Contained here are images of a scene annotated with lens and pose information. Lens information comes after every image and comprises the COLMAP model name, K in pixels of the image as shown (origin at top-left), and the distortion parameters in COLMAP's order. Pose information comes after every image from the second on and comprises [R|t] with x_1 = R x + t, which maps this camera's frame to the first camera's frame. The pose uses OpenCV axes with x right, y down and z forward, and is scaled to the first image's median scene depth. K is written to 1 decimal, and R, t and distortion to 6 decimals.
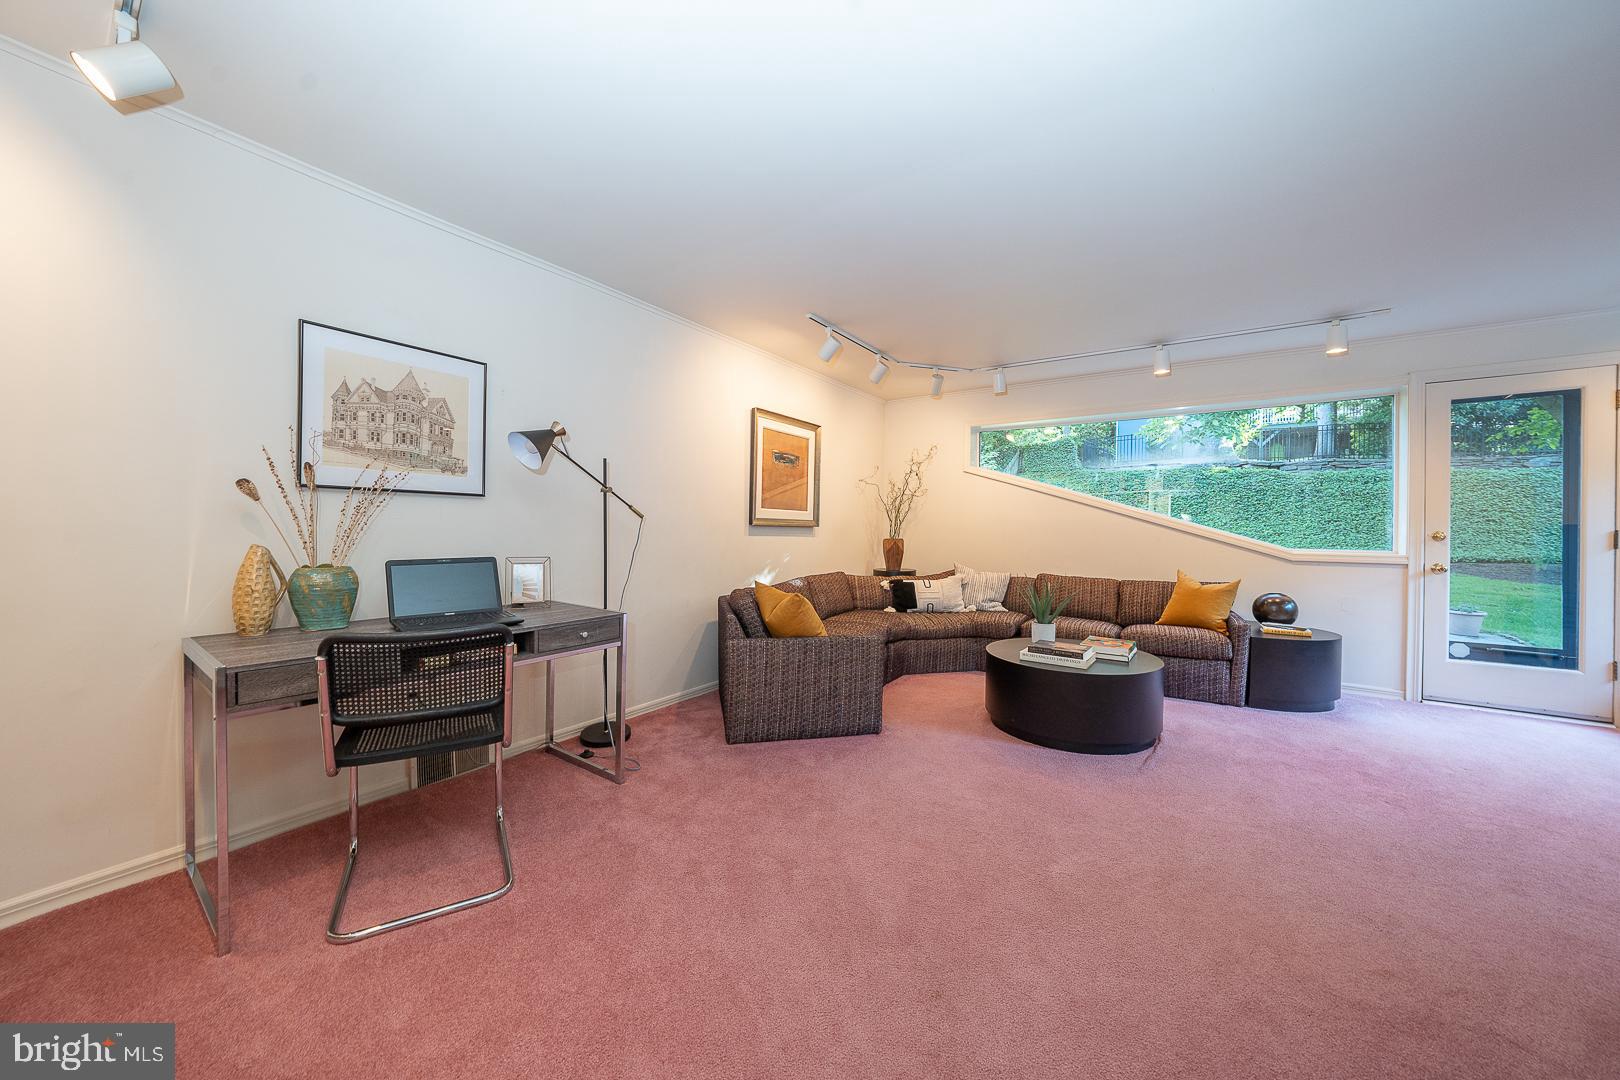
lens RADIAL K [[559.3, 0, 809.1], [0, 559.3, 533.7], [0, 0, 1]] dist [-0.026229, 0.004374]
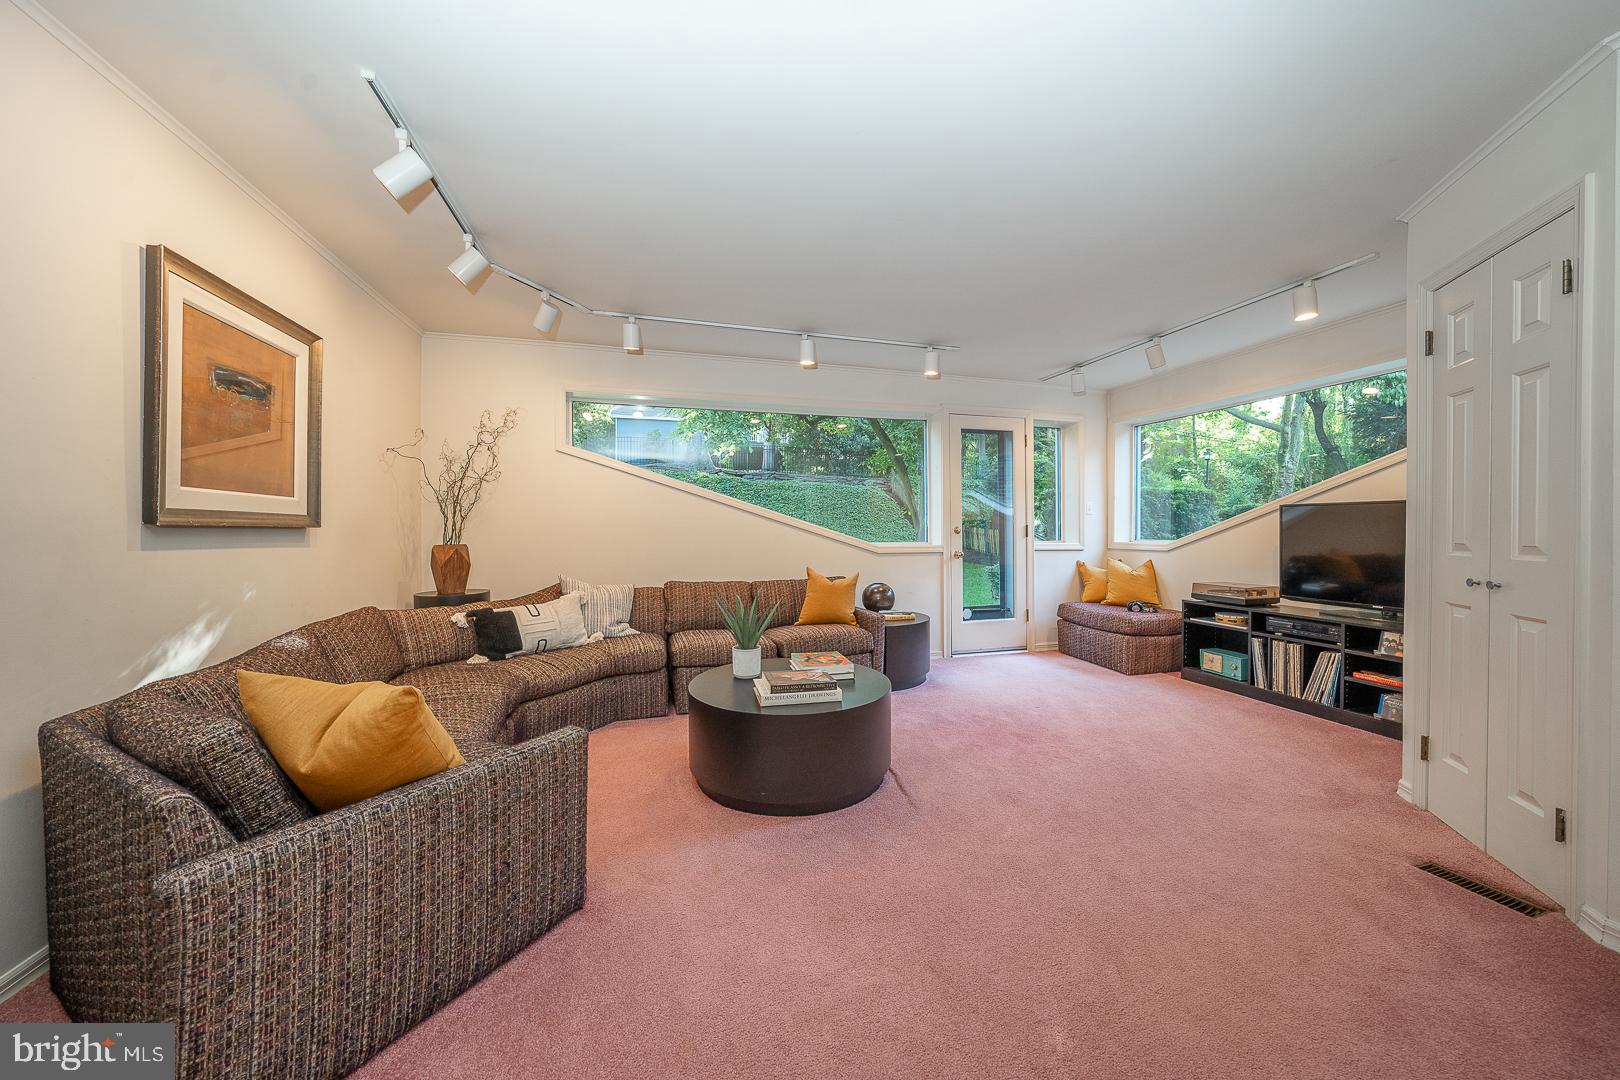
lens RADIAL K [[559.3, 0, 809.1], [0, 559.3, 533.7], [0, 0, 1]] dist [-0.026229, 0.004374]
pose [[0.634348, -0.018302, 0.772831, -0.114459], [0.016282, 0.999814, 0.010314, -0.005415], [-0.772876, 0.006041, 0.634529, 0.390099]]
